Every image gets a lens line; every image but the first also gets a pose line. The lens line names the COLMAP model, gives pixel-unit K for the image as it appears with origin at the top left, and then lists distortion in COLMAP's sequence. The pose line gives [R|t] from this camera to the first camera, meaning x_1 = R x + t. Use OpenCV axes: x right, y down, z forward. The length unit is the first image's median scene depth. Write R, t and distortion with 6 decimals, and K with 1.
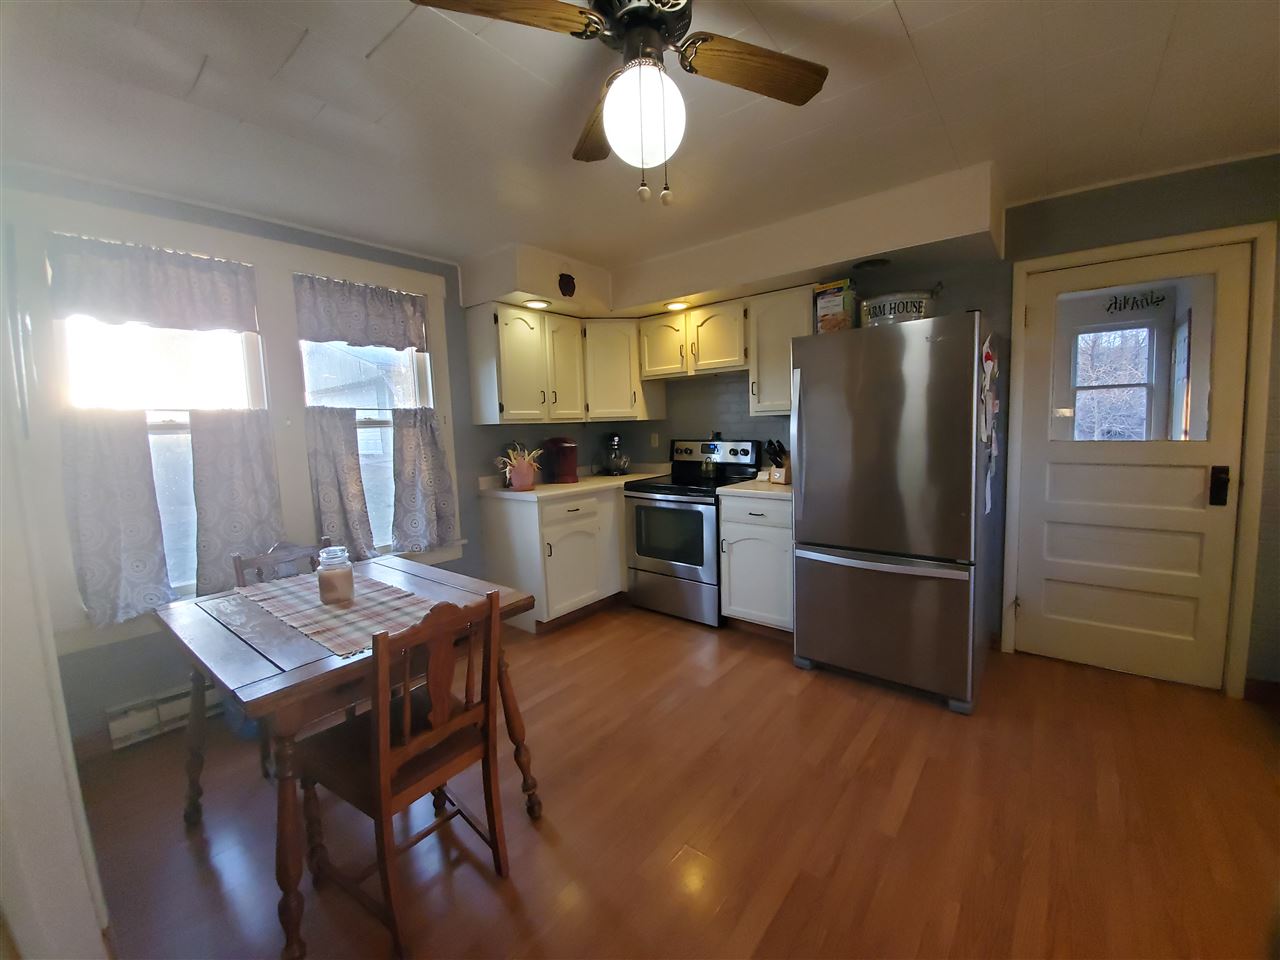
lens RADIAL K [[505.0, 0, 657.5], [0, 505.0, 472.1], [0, 0, 1]] dist [0.006395, -0.013528]
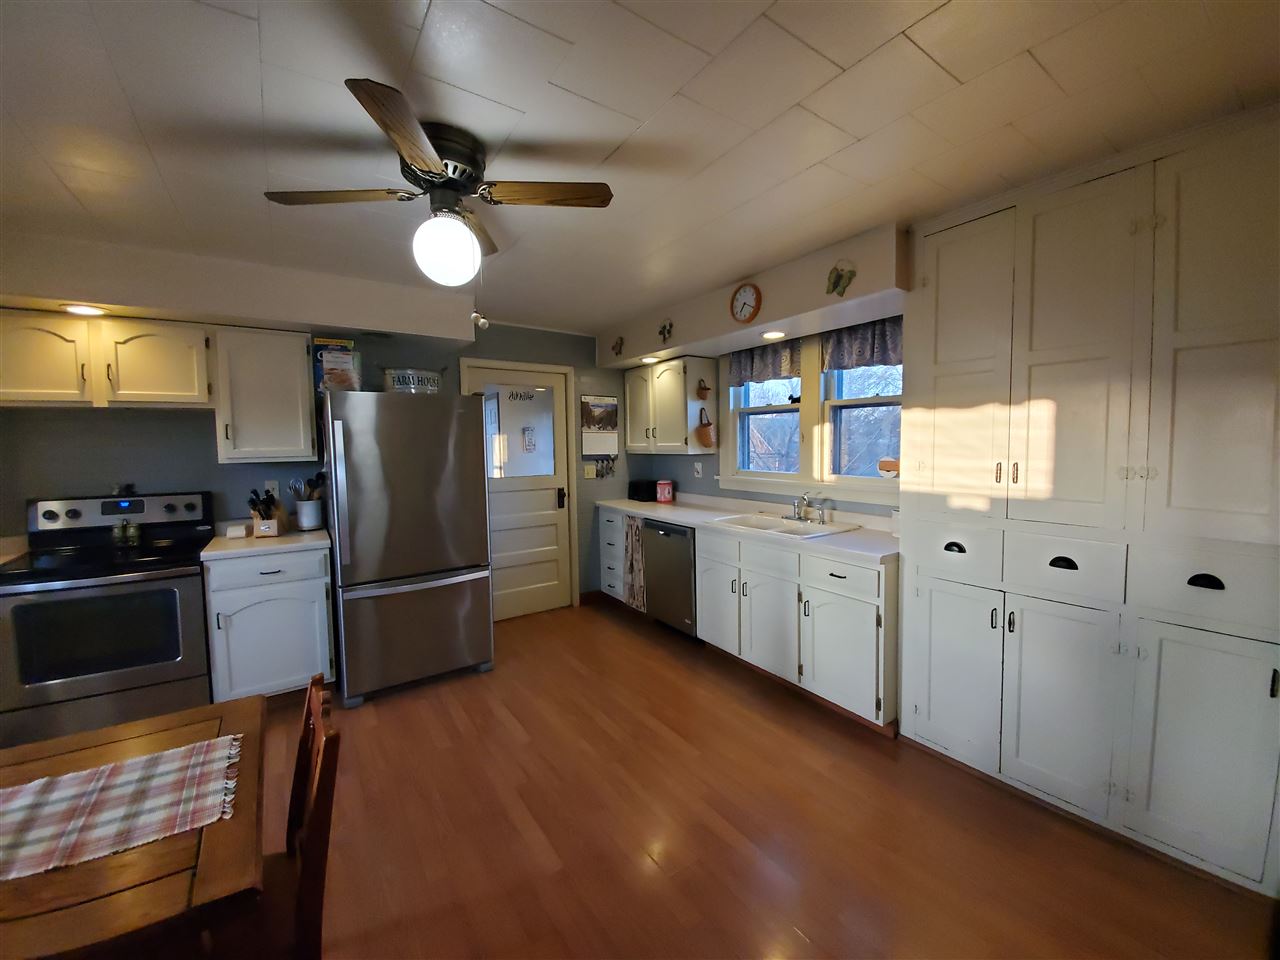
lens RADIAL K [[505.0, 0, 656.5], [0, 505.0, 473.3], [0, 0, 1]] dist [0.006395, -0.013528]
pose [[0.285008, -0.033236, 0.957949, -0.445253], [0.097231, 0.995246, 0.005601, -0.029273], [-0.953581, 0.091546, 0.286885, 0.062108]]
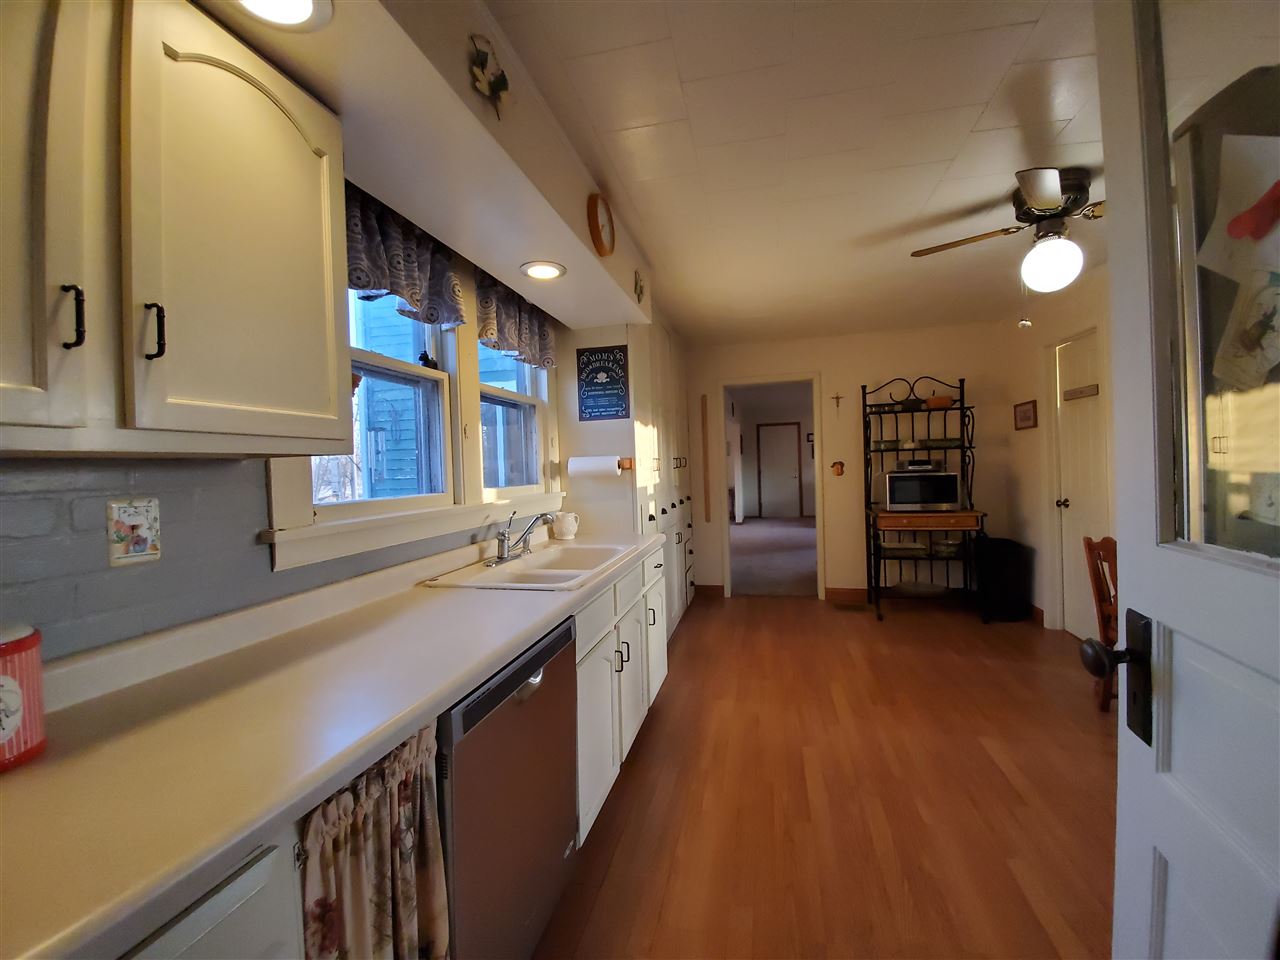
lens RADIAL K [[505.0, 0, 652.5], [0, 505.0, 479.2], [0, 0, 1]] dist [0.006395, -0.013528]
pose [[-0.902832, 0.070436, -0.424186, 0.700771], [0.020010, 0.992306, 0.122184, -0.081064], [0.429528, 0.101823, -0.897294, 0.741215]]
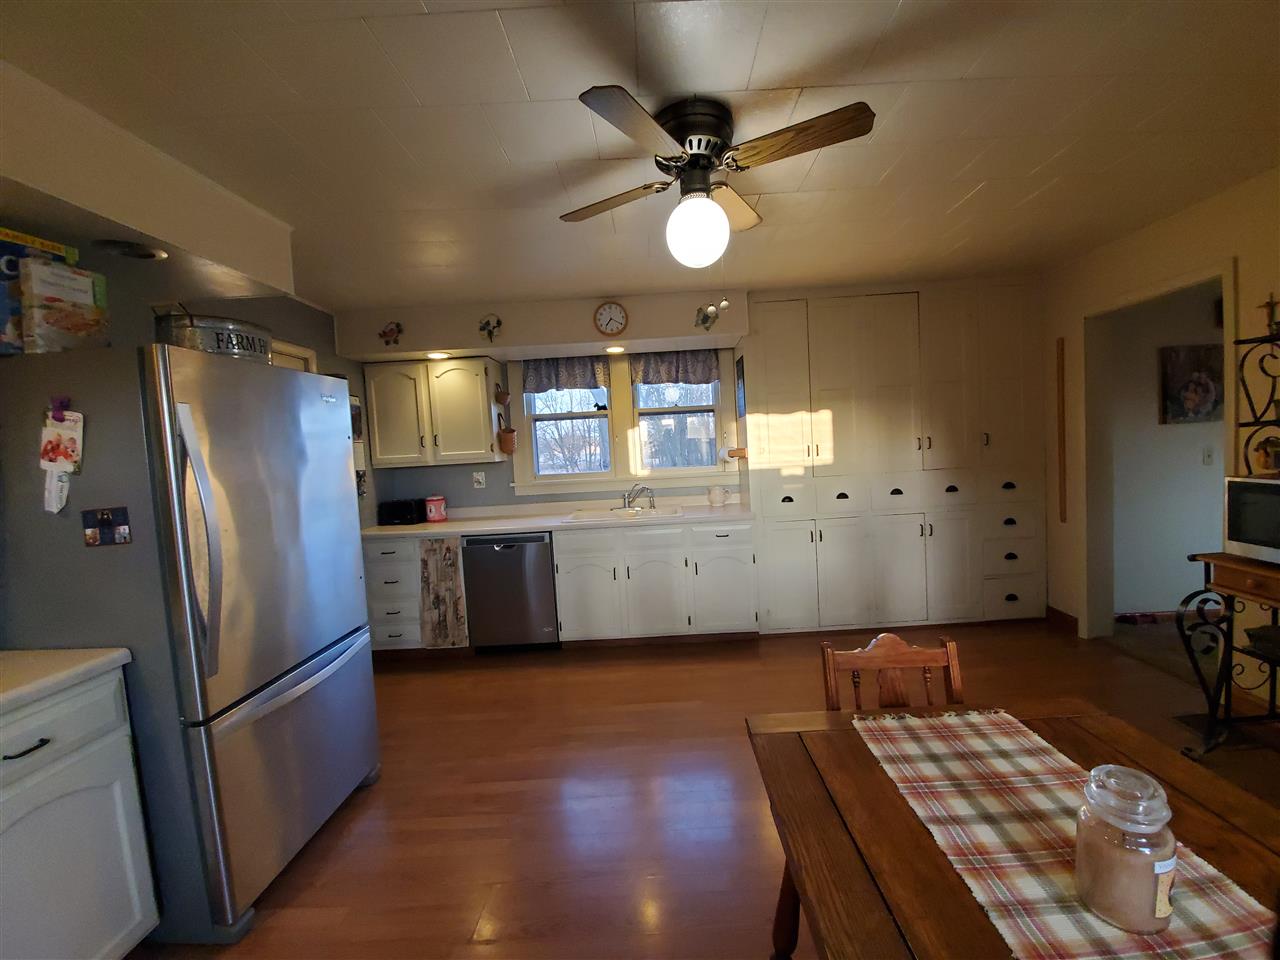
lens RADIAL K [[520.1, 0, 635.3], [0, 520.1, 477.6], [0, 0, 1]] dist [-0.010959, -0.001738]
pose [[-0.608243, 0.019607, 0.793509, -0.378740], [0.147253, 0.985129, 0.088531, -0.080791], [-0.779972, 0.170695, -0.602085, 0.777856]]
